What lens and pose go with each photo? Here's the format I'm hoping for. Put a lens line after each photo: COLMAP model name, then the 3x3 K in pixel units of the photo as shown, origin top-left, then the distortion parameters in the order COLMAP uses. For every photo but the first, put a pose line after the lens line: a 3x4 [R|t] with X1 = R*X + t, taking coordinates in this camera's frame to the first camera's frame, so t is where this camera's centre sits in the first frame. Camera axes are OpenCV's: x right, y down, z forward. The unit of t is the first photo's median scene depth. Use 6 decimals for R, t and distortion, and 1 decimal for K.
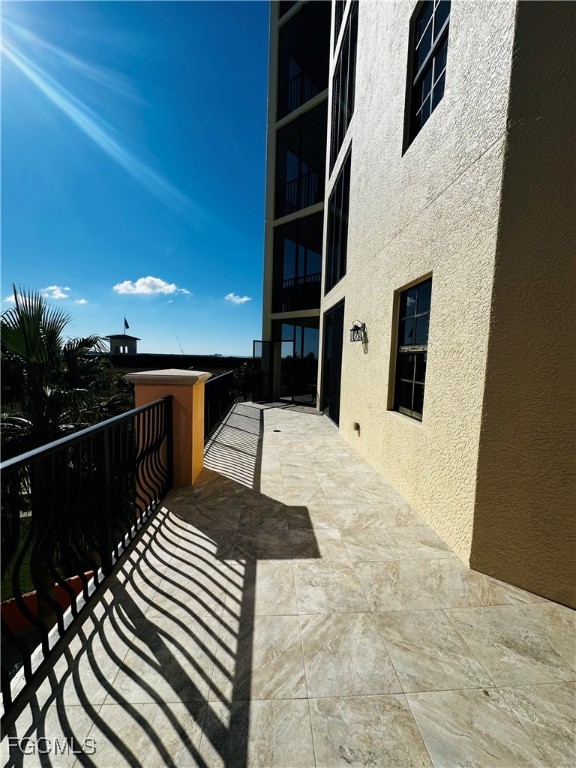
lens RADIAL K [[308.0, 0, 287.9], [0, 308.0, 384.7], [0, 0, 1]] dist [-0.002795, 0.000779]
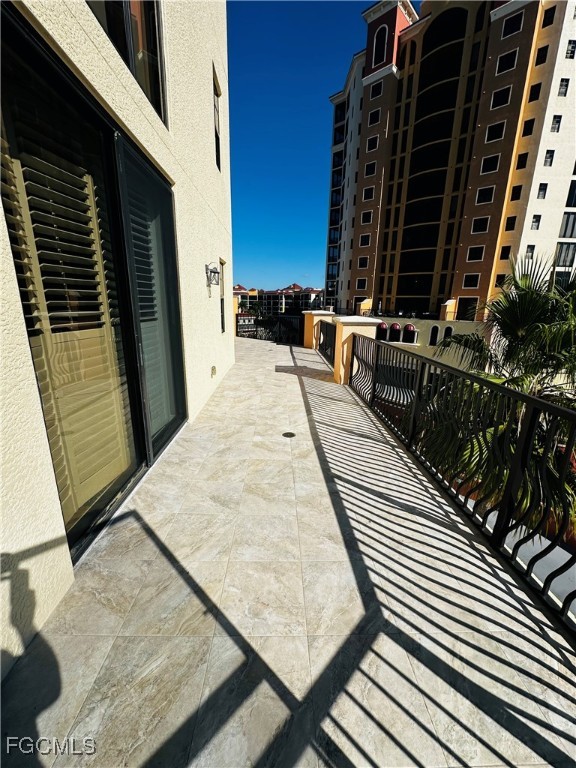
lens RADIAL K [[308.0, 0, 287.9], [0, 308.0, 384.7], [0, 0, 1]] dist [-0.002795, 0.000779]
pose [[-0.998367, -0.052010, 0.023639, -0.052531], [-0.040813, 0.938842, 0.341922, -0.176098], [-0.039976, 0.340399, -0.939431, 1.883663]]
